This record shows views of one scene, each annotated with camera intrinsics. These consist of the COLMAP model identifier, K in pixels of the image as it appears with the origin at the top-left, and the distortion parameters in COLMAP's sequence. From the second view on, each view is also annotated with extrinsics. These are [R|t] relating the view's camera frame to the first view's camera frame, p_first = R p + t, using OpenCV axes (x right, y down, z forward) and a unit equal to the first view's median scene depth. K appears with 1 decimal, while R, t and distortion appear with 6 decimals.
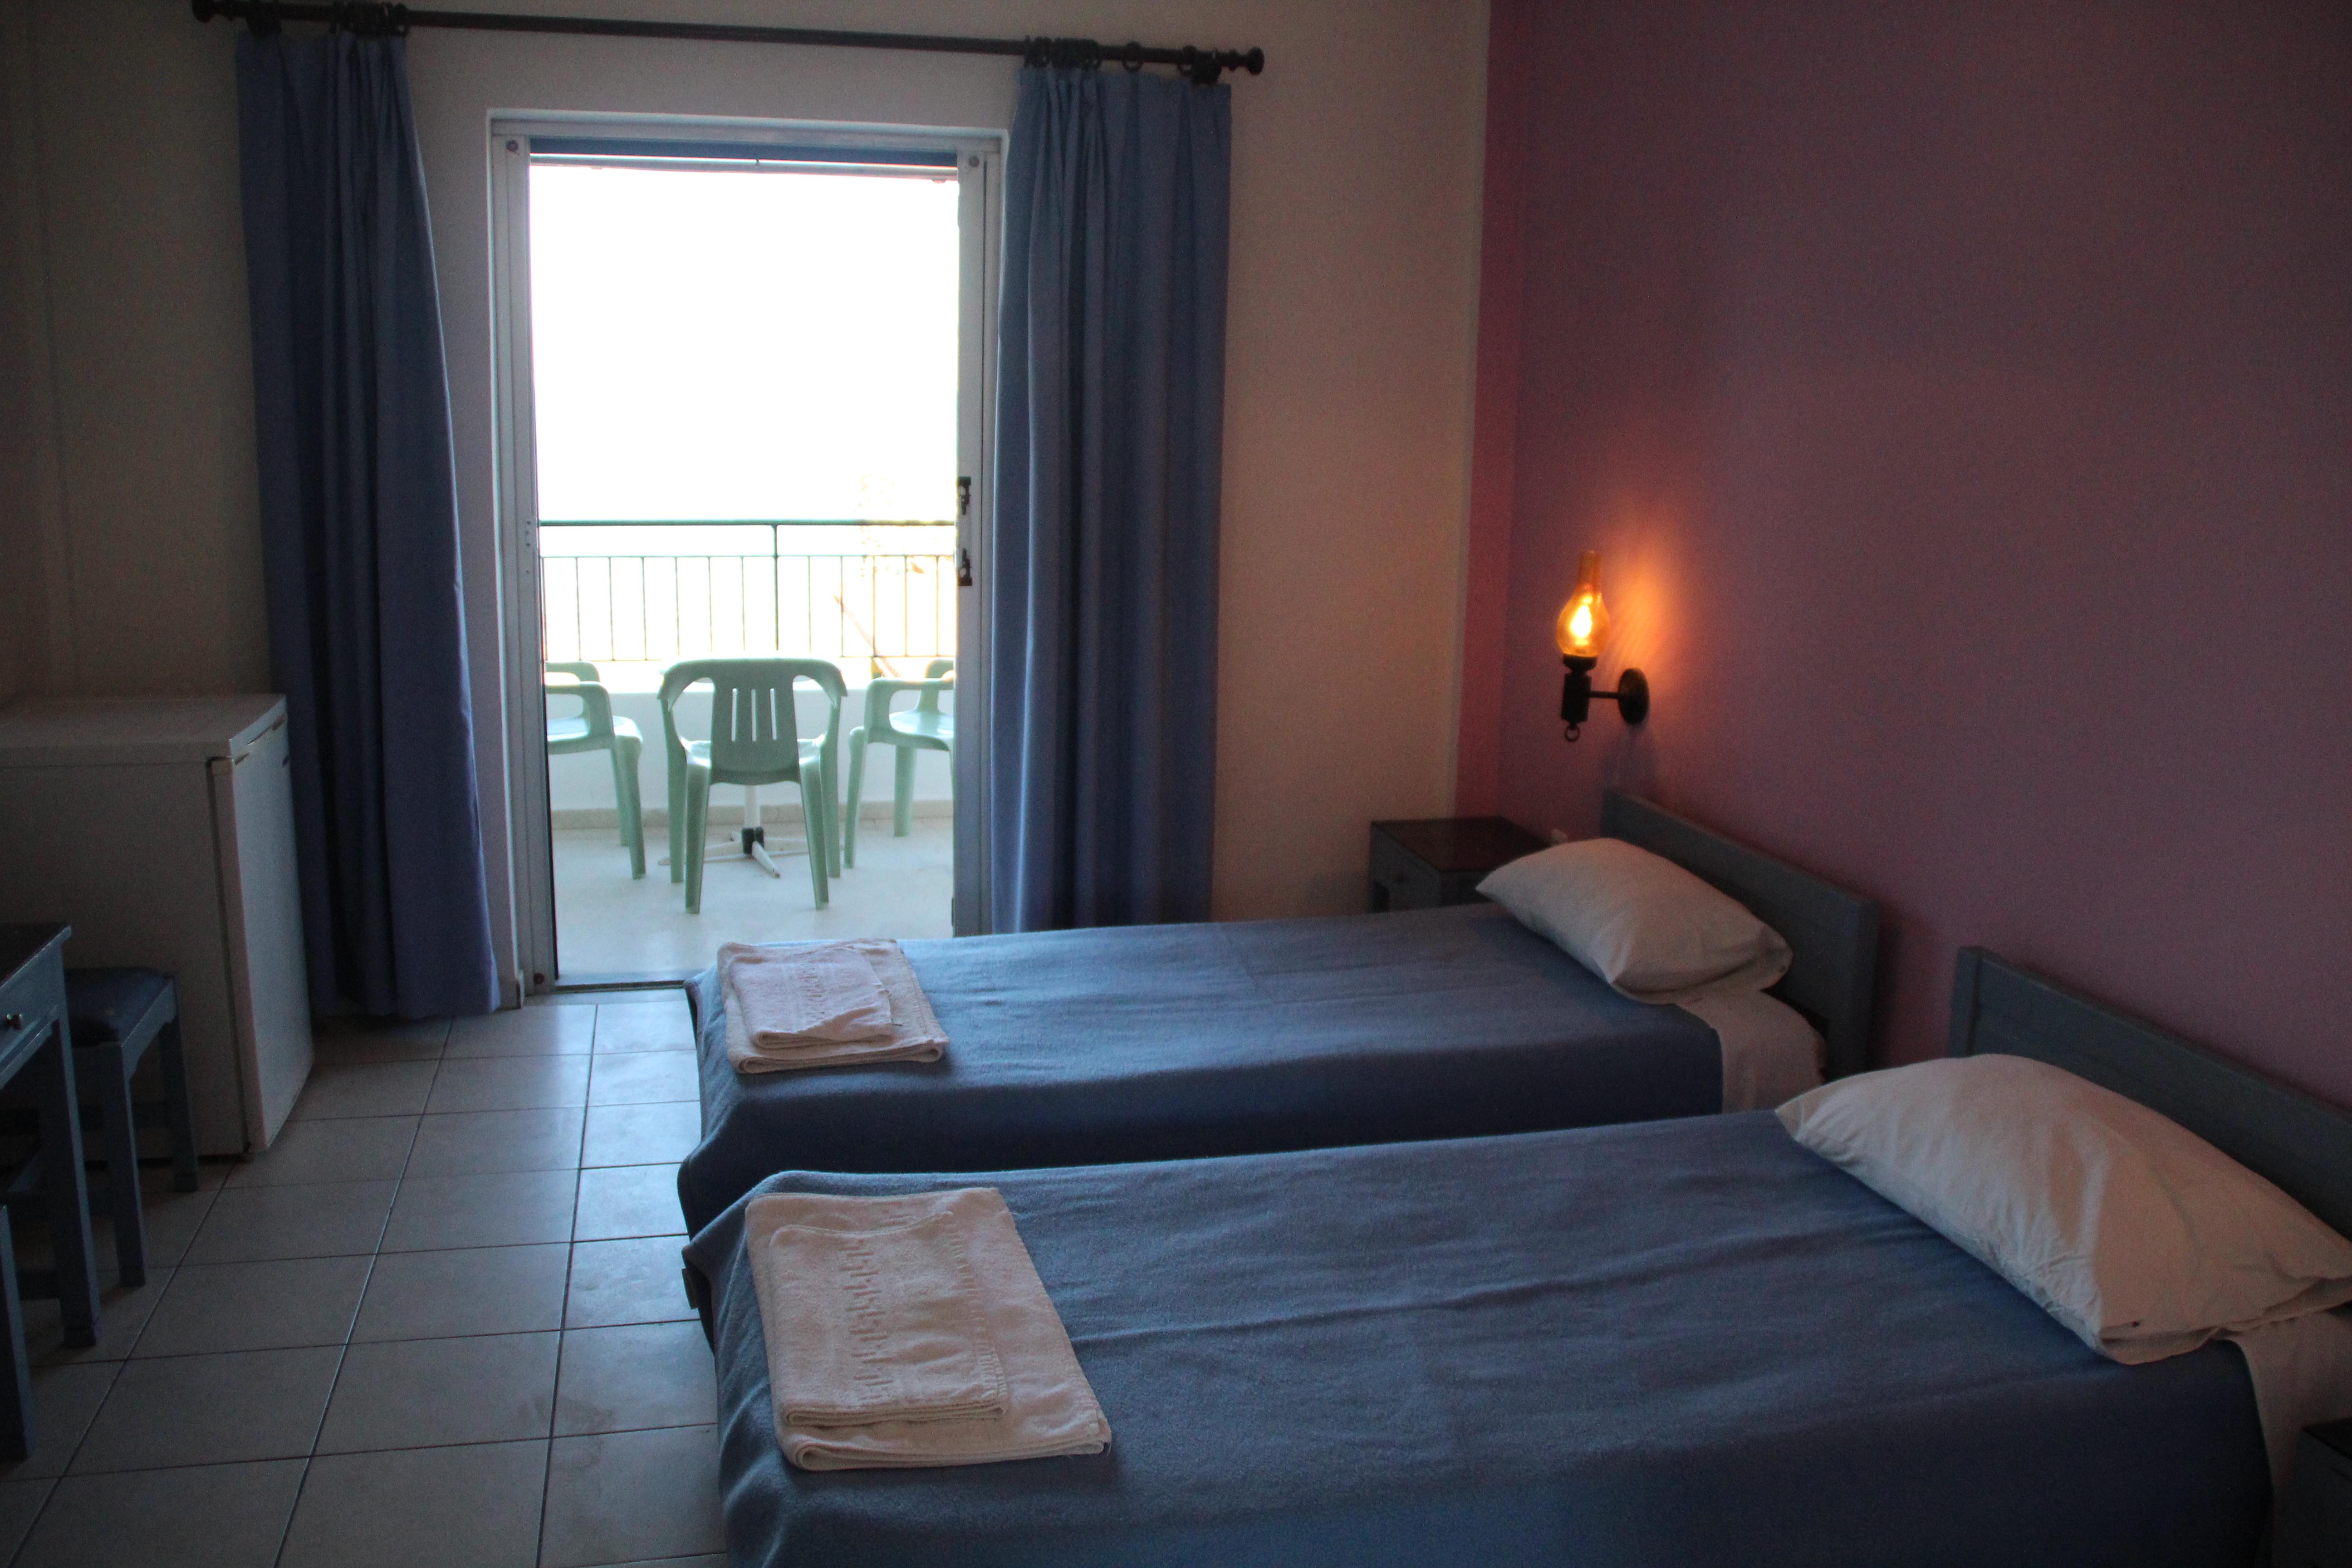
lens RADIAL K [[1934.1, 0, 1181.5], [0, 1934.1, 789.0], [0, 0, 1]] dist [-0.172108, 0.114656]
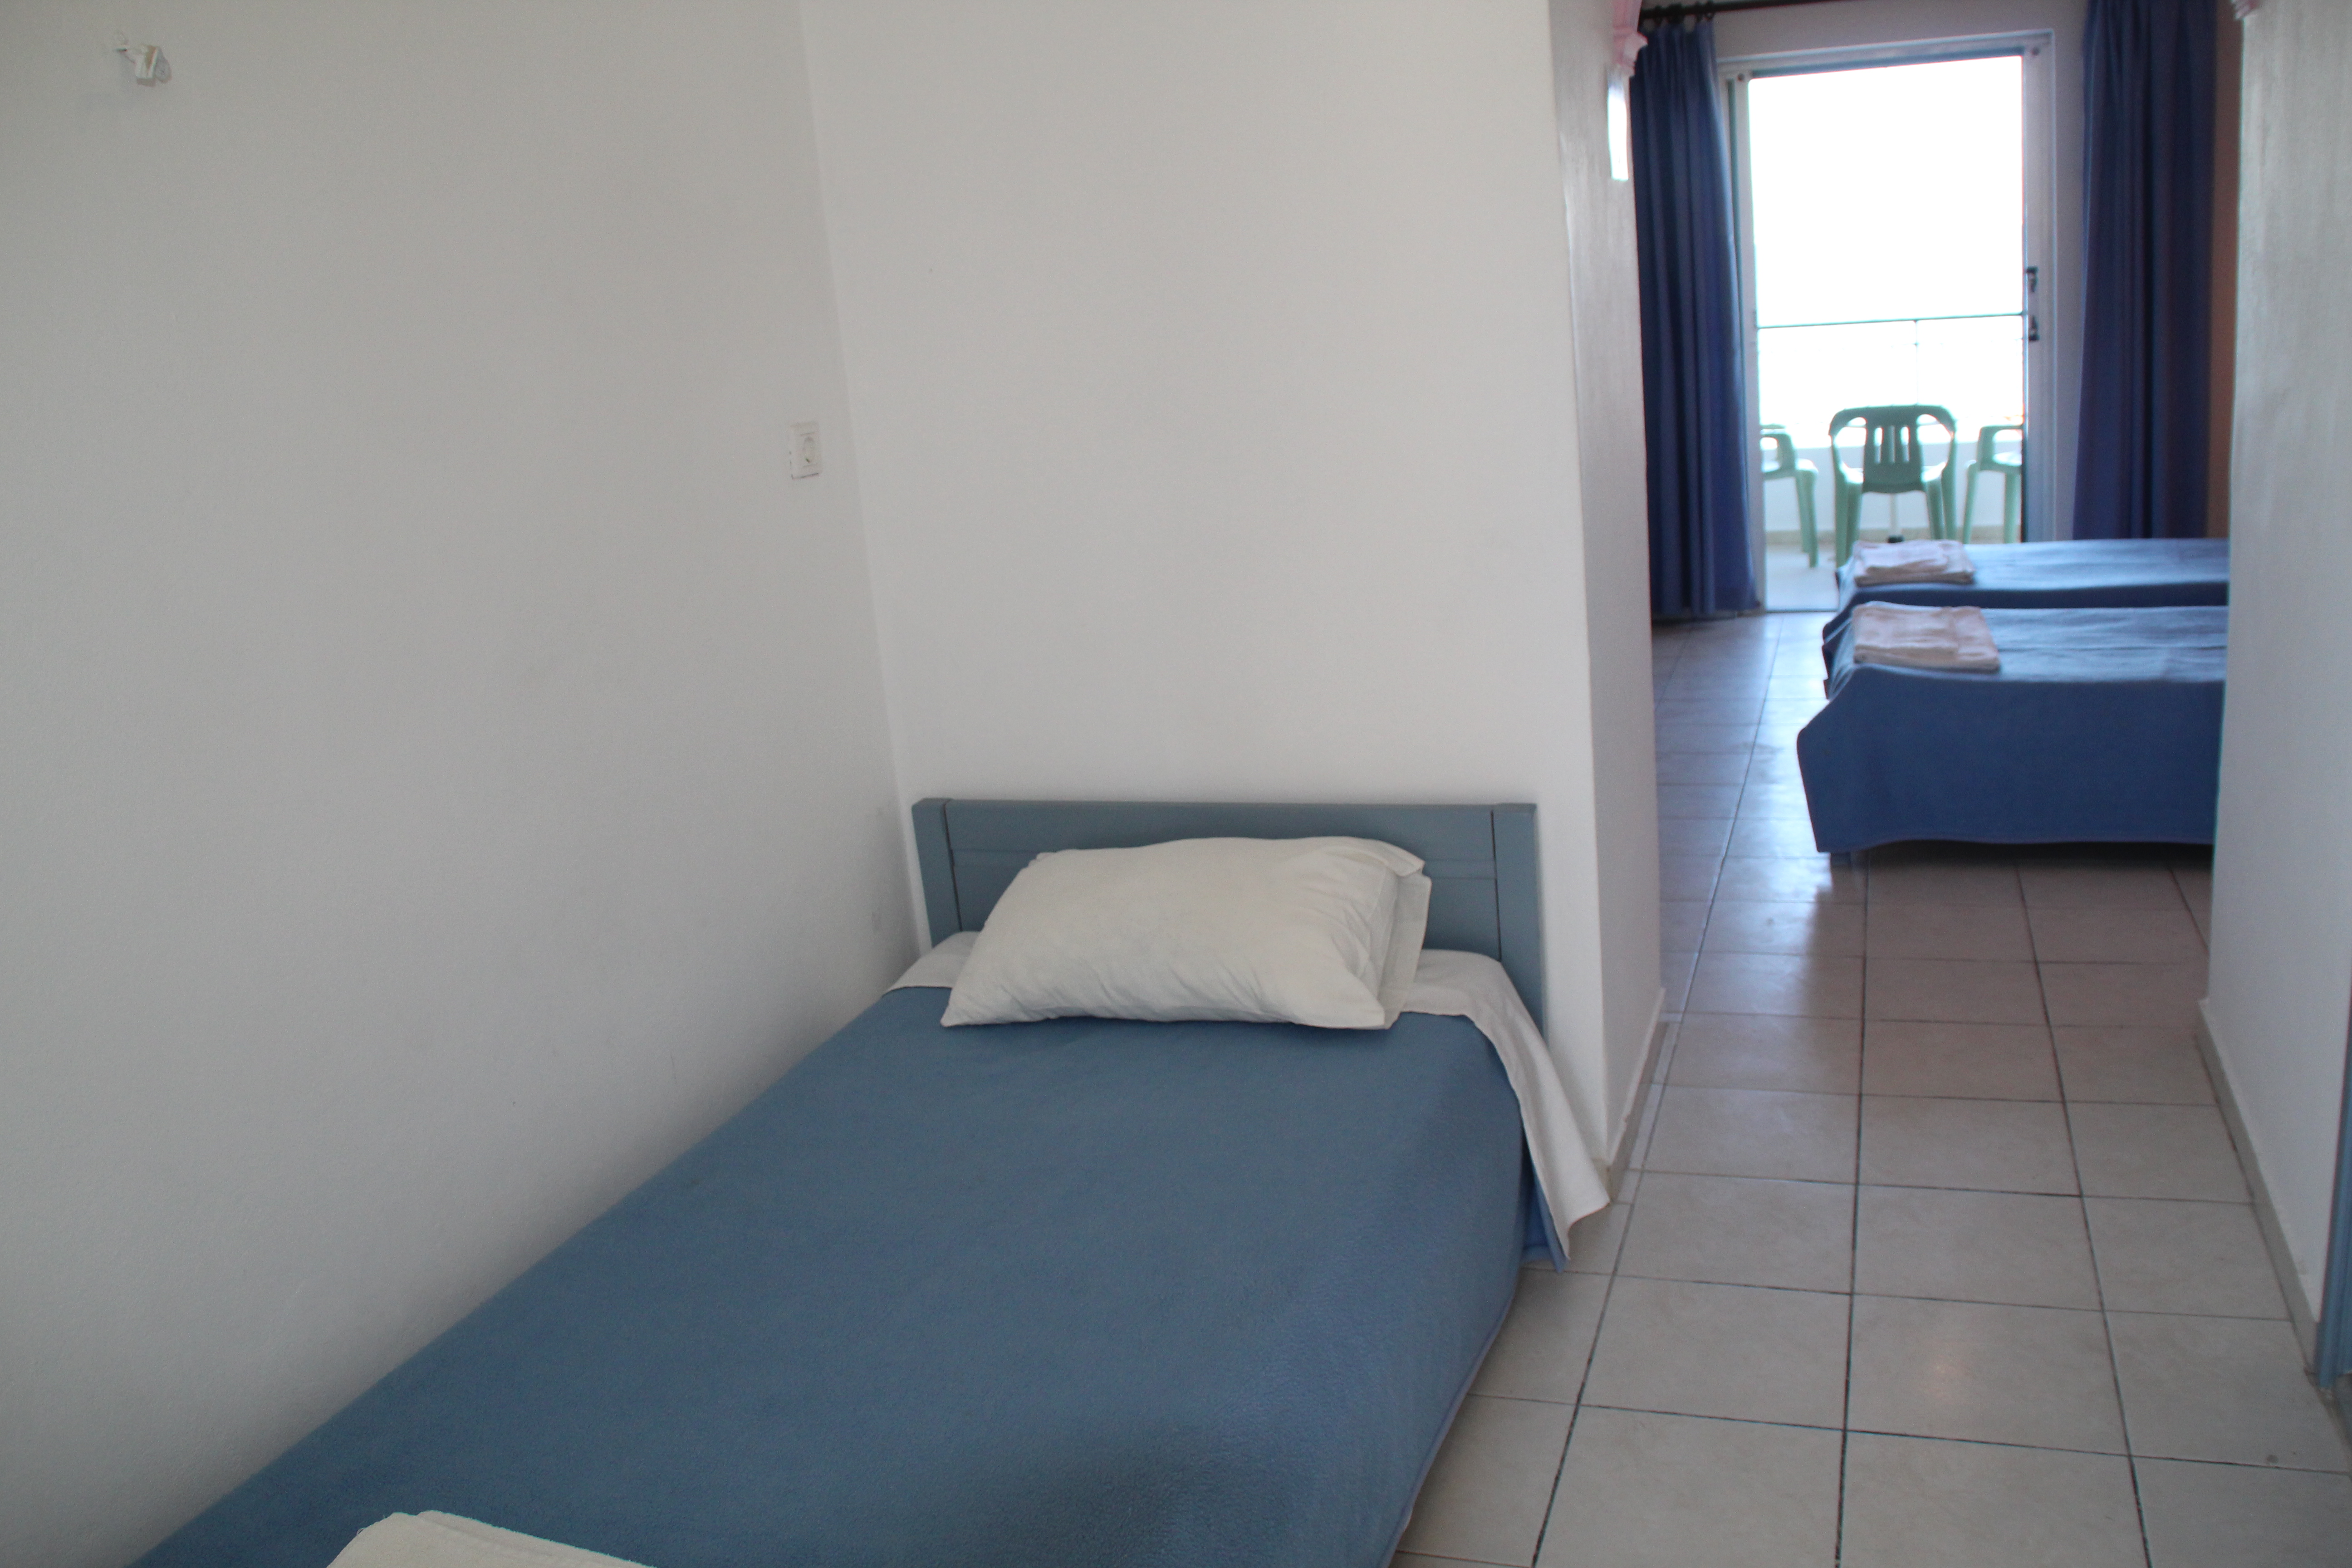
lens RADIAL K [[1932.5, 0, 1185.4], [0, 1932.5, 789.3], [0, 0, 1]] dist [-0.174252, 0.114714]
pose [[0.823442, 0.046497, -0.565493, 0.239302], [-0.008990, 0.997581, 0.068934, 0.197534], [0.567330, -0.051680, 0.821867, -0.764477]]
